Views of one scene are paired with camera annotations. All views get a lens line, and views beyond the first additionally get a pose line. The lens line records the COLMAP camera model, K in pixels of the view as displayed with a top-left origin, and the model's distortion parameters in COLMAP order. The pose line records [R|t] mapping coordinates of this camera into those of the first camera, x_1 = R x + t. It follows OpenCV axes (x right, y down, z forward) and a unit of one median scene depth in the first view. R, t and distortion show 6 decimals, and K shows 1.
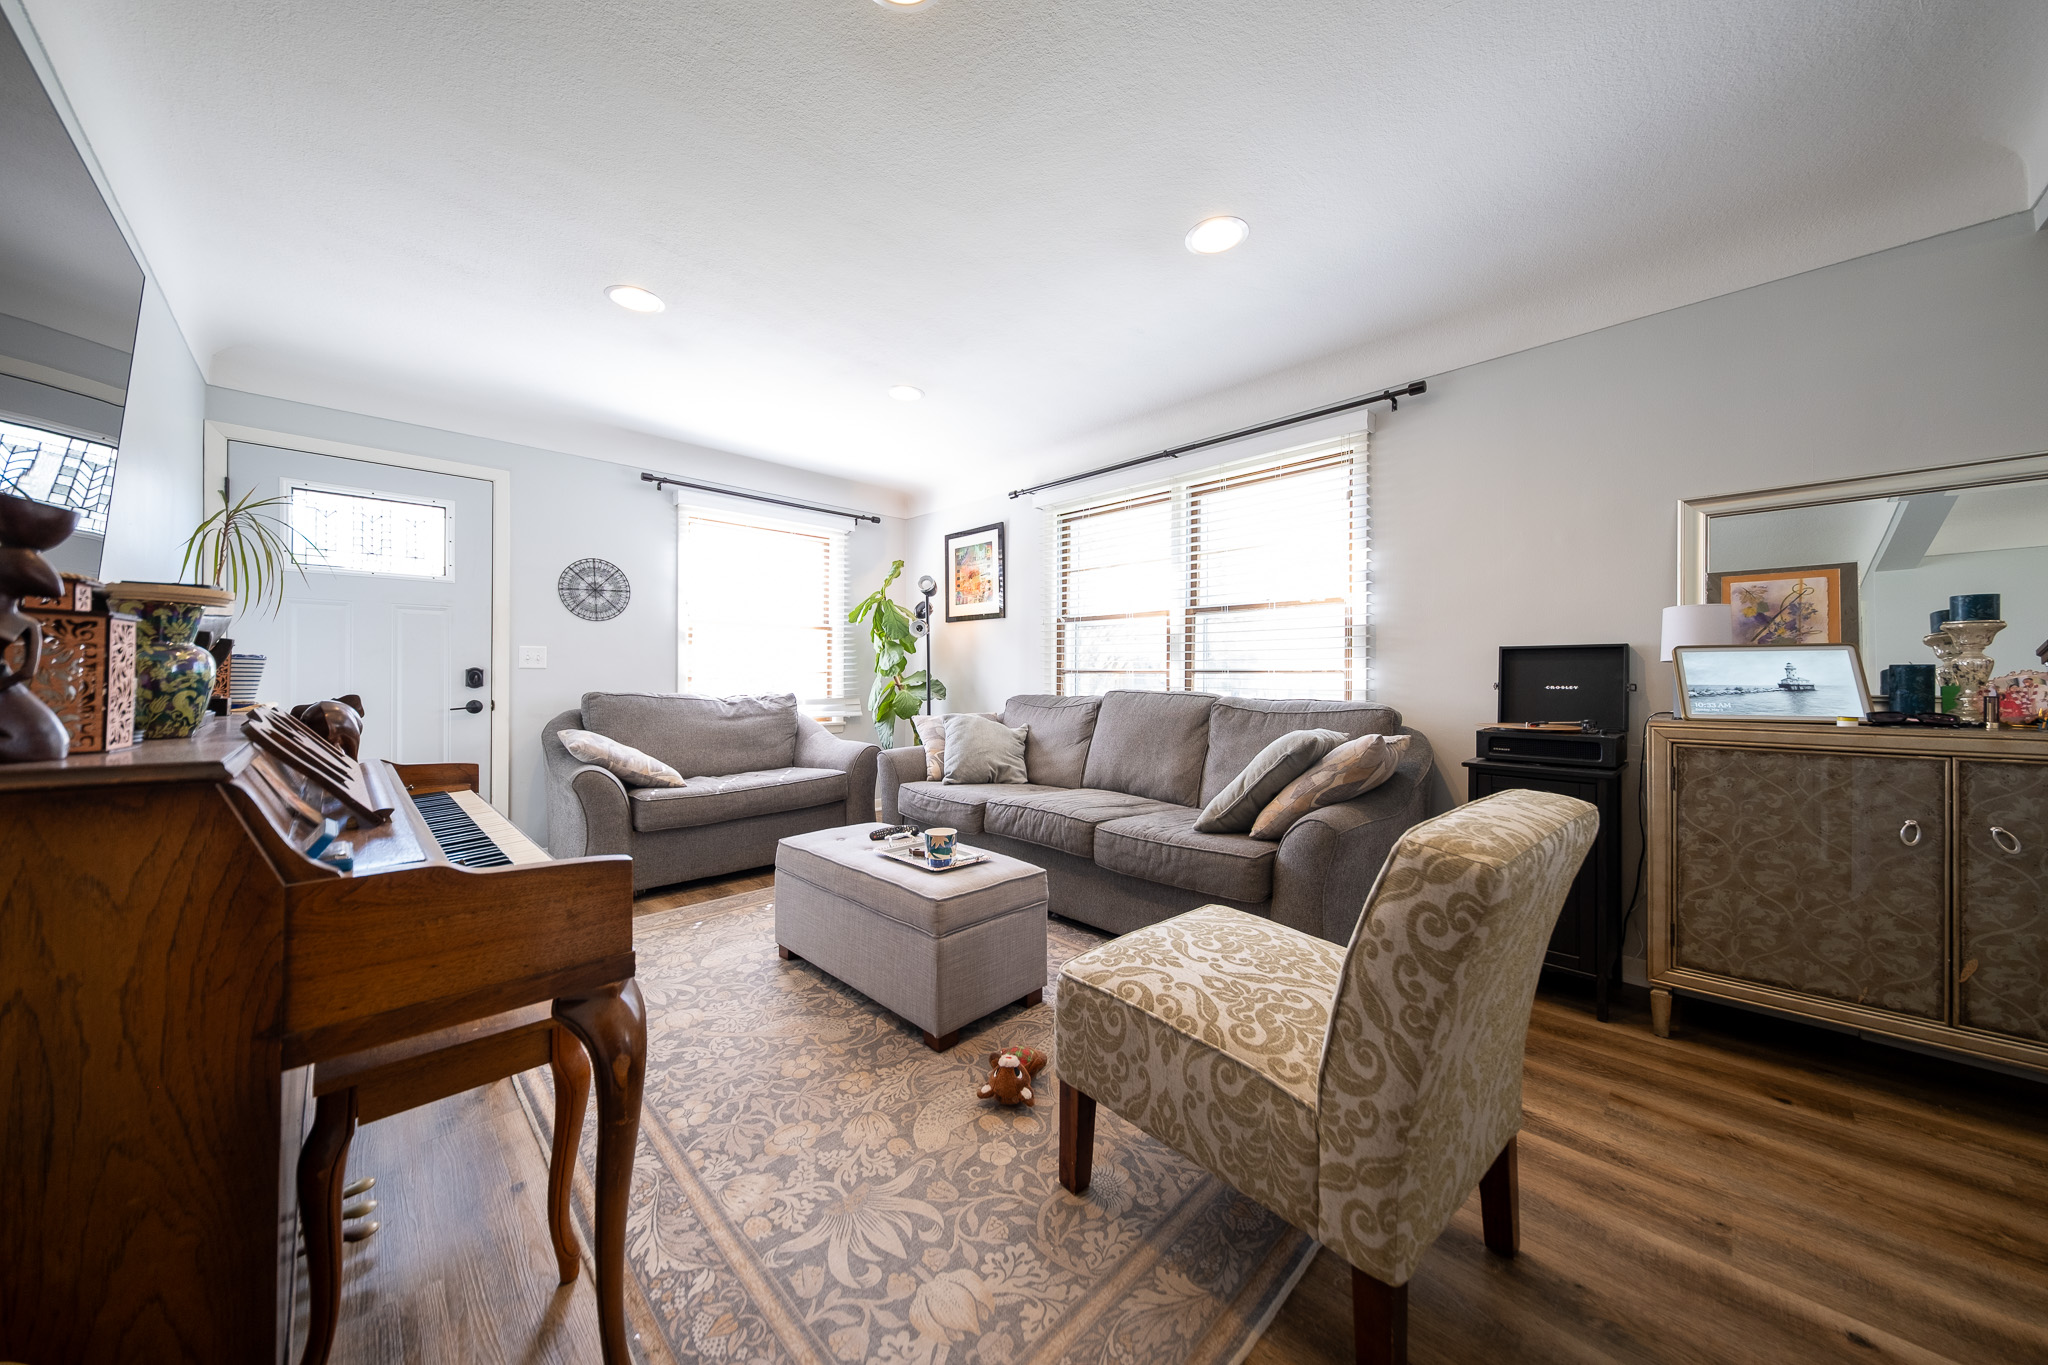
lens RADIAL K [[690.4, 0, 1017.0], [0, 690.4, 679.2], [0, 0, 1]] dist [-0.001483, -0.000461]
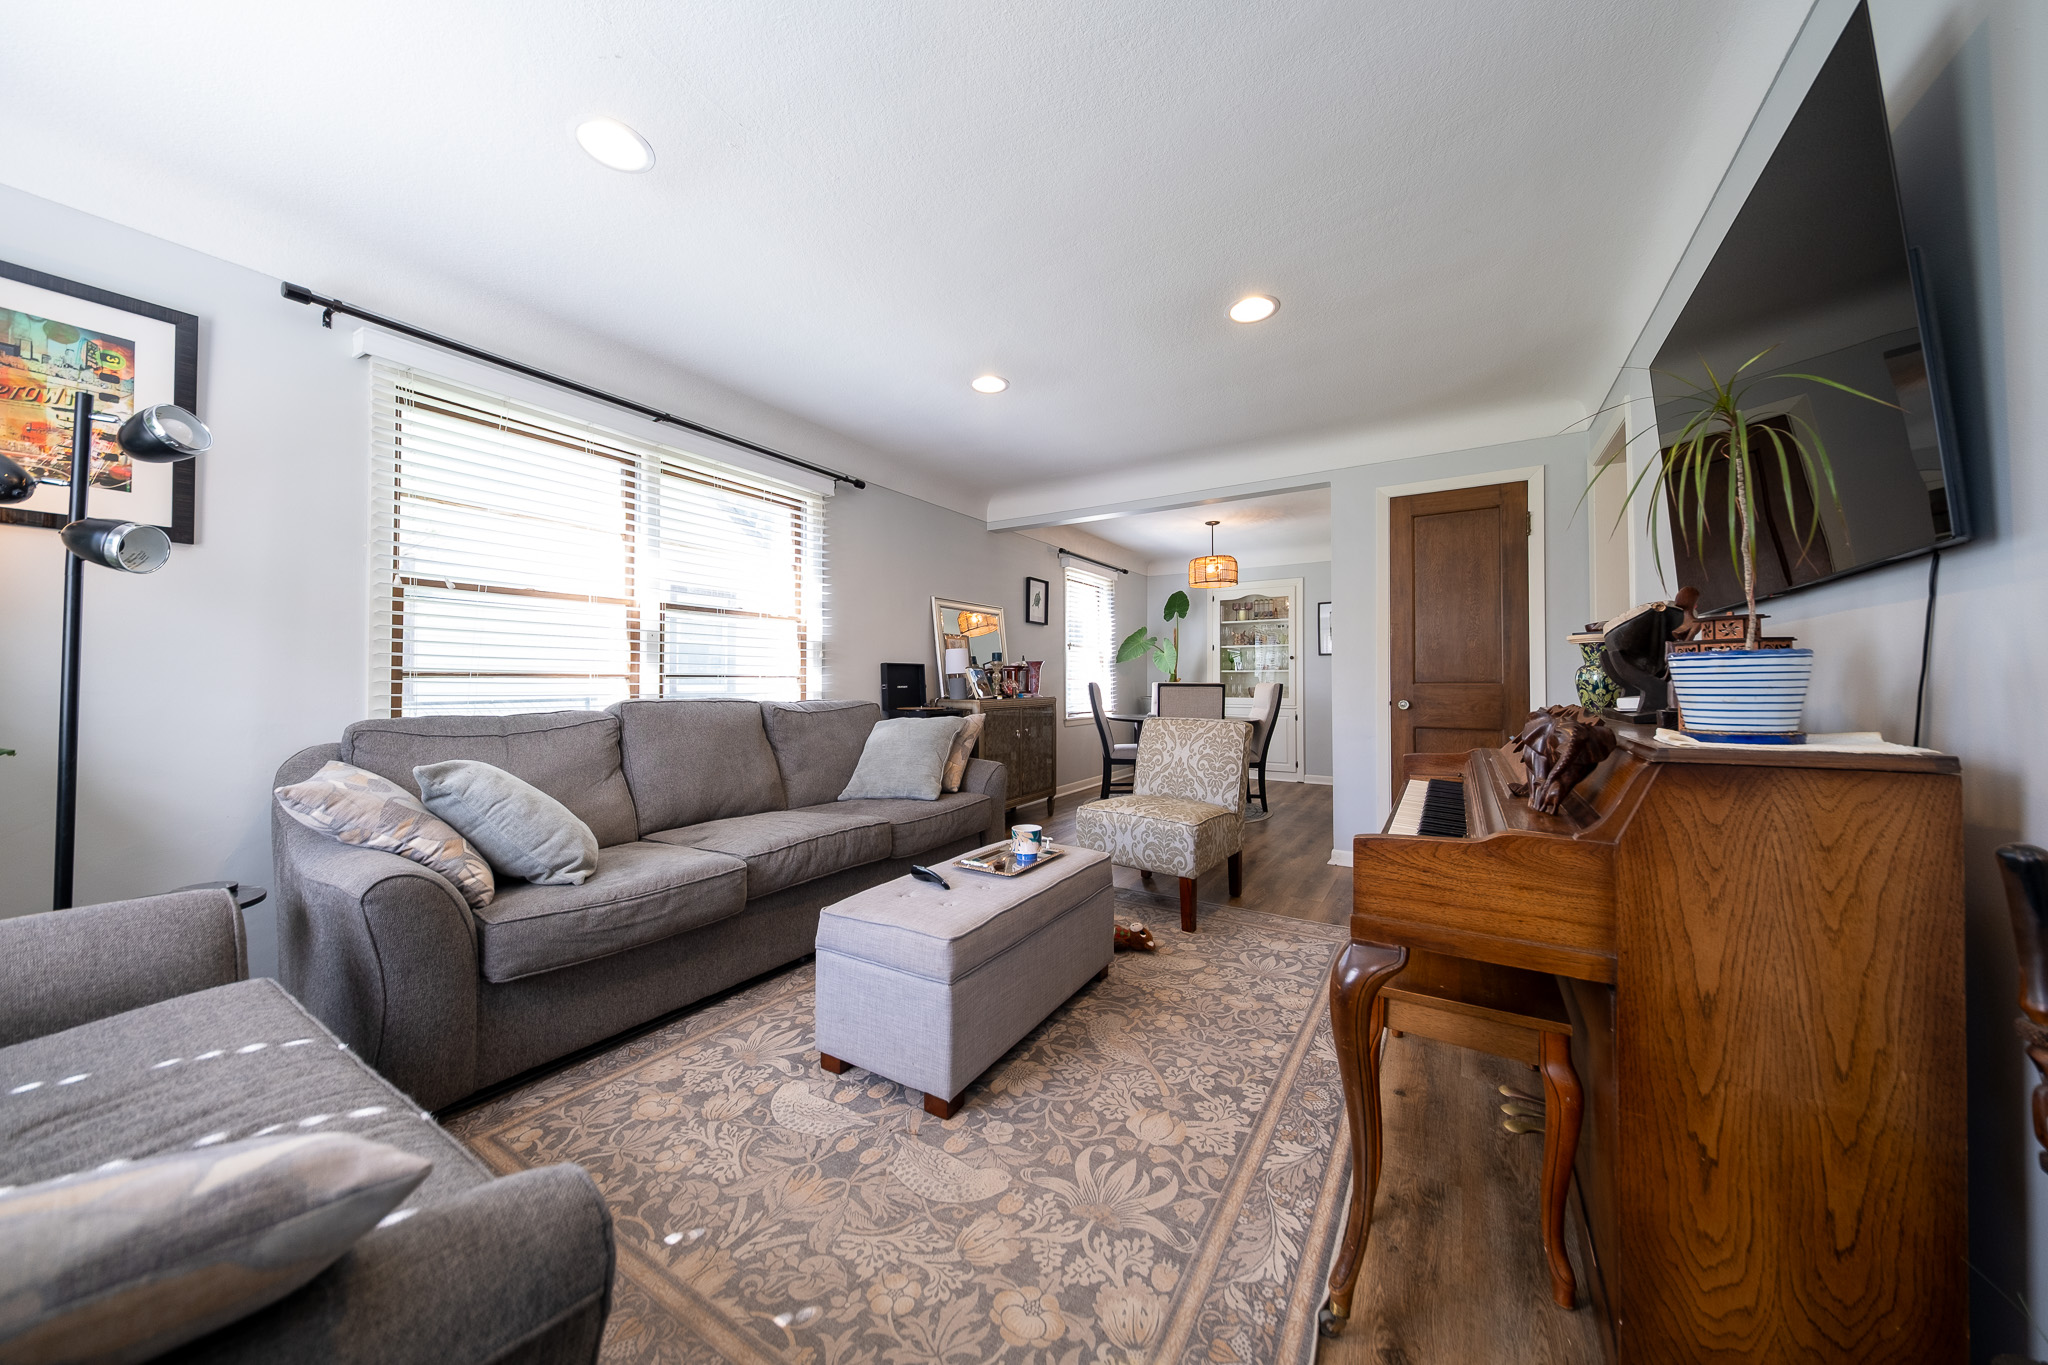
lens RADIAL K [[690.4, 0, 1020.4], [0, 690.4, 664.0], [0, 0, 1]] dist [-0.001483, -0.000461]
pose [[-0.212694, 0.029843, 0.976663, -0.851617], [0.008374, 0.999552, -0.028719, 0.003536], [-0.977083, 0.002070, -0.212849, 0.933265]]
